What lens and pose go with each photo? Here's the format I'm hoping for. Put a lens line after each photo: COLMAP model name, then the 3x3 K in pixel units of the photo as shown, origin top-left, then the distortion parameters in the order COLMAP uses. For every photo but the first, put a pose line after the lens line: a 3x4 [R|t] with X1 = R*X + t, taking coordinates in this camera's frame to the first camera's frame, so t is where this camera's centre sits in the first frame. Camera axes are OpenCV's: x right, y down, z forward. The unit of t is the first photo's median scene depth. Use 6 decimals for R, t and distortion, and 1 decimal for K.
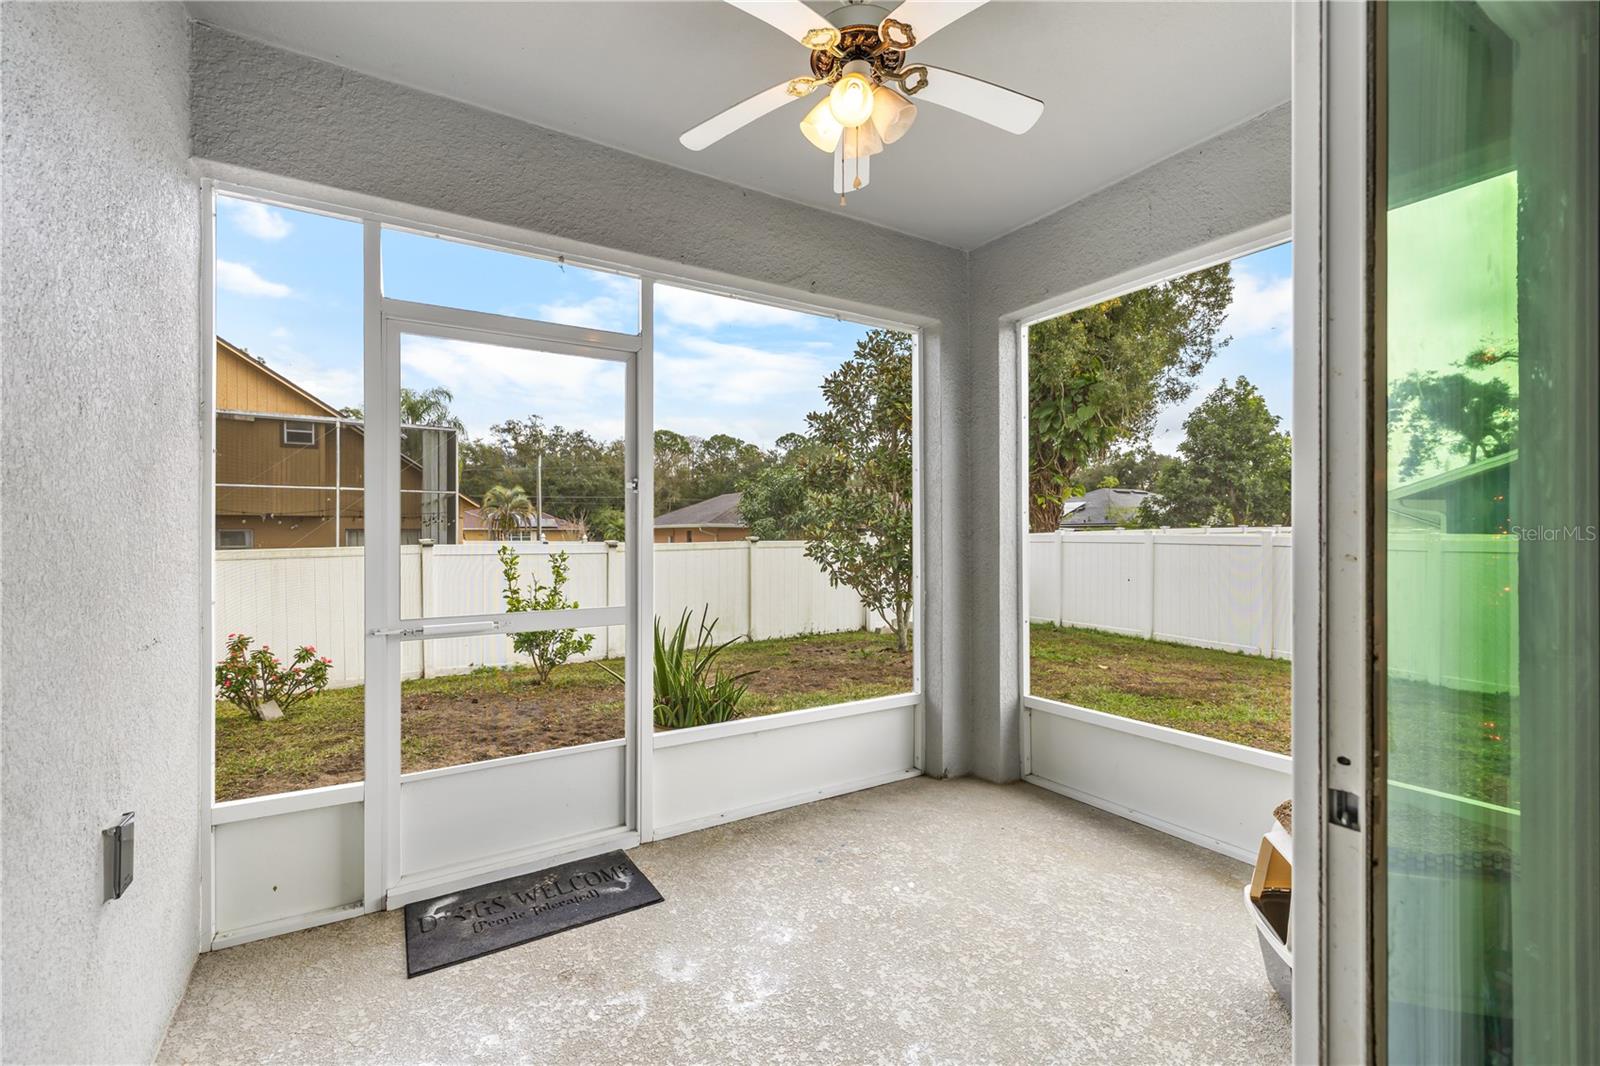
lens RADIAL K [[689.4, 0, 797.8], [0, 689.4, 531.2], [0, 0, 1]] dist [-0.002192, -0.000613]
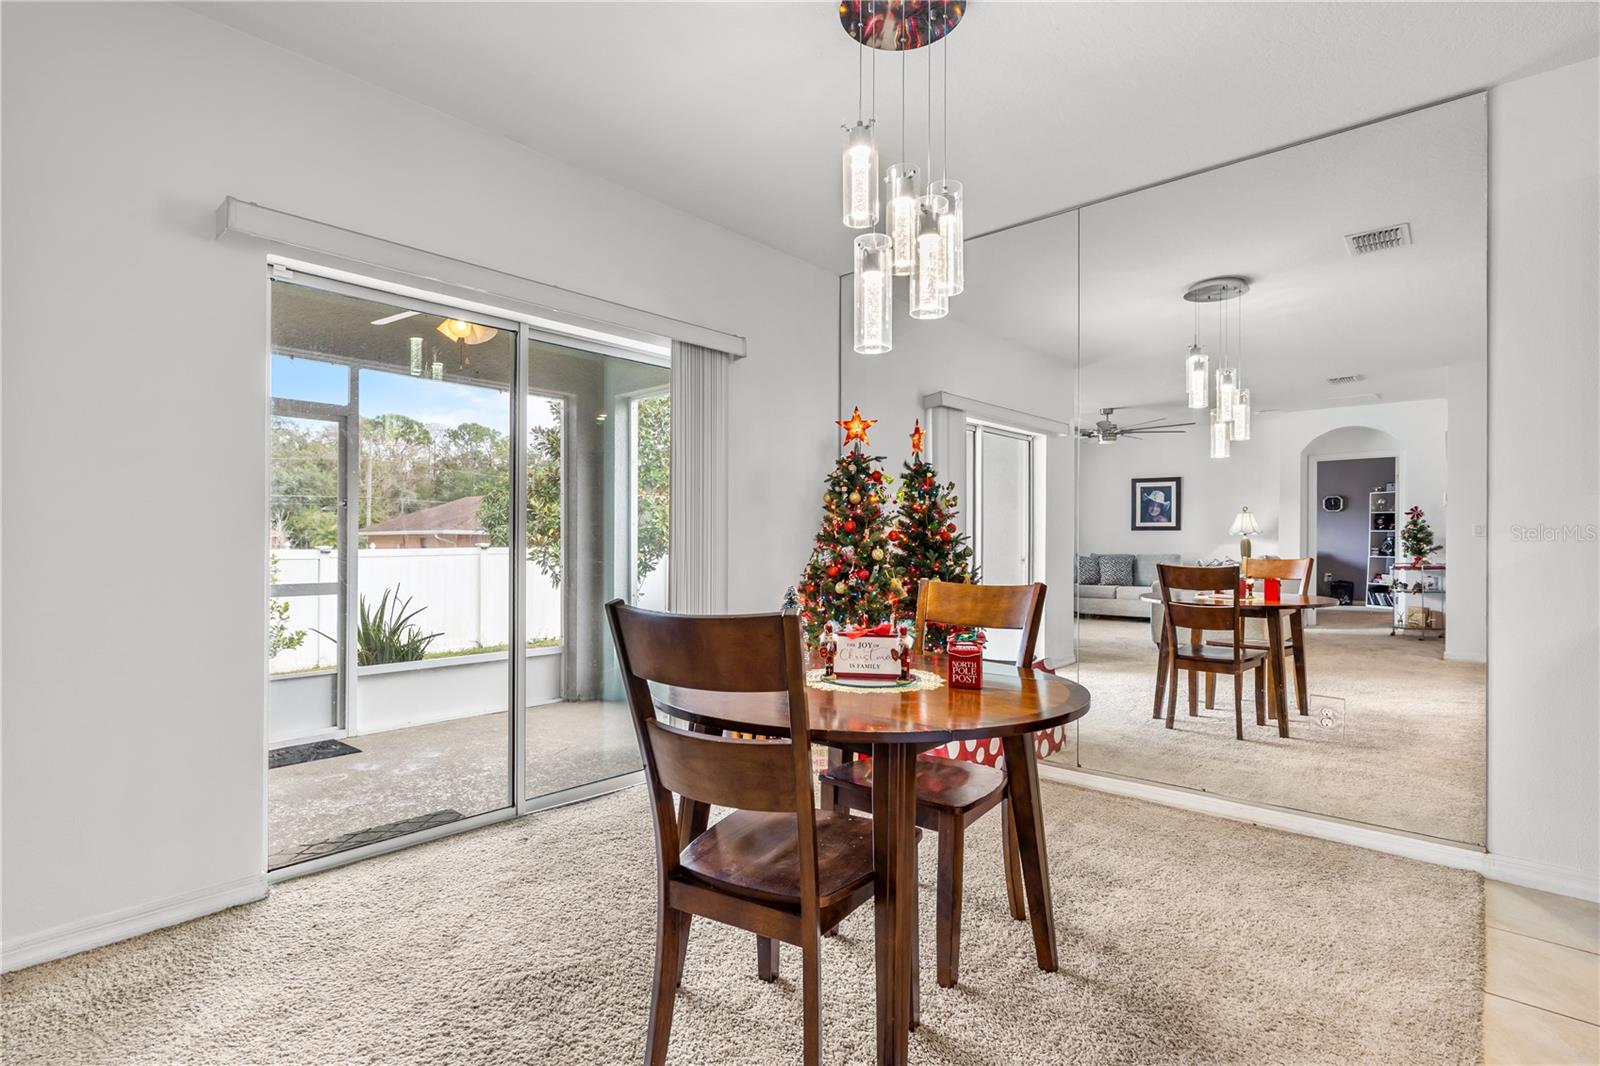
lens RADIAL K [[775.4, 0, 805.1], [0, 775.4, 542.5], [0, 0, 1]] dist [-0.004904, -0.000457]
pose [[0.956890, 0.003934, 0.290424, 0.075529], [-0.004756, 0.999986, 0.002123, 0.003863], [-0.290412, -0.003413, 0.956896, -0.291971]]
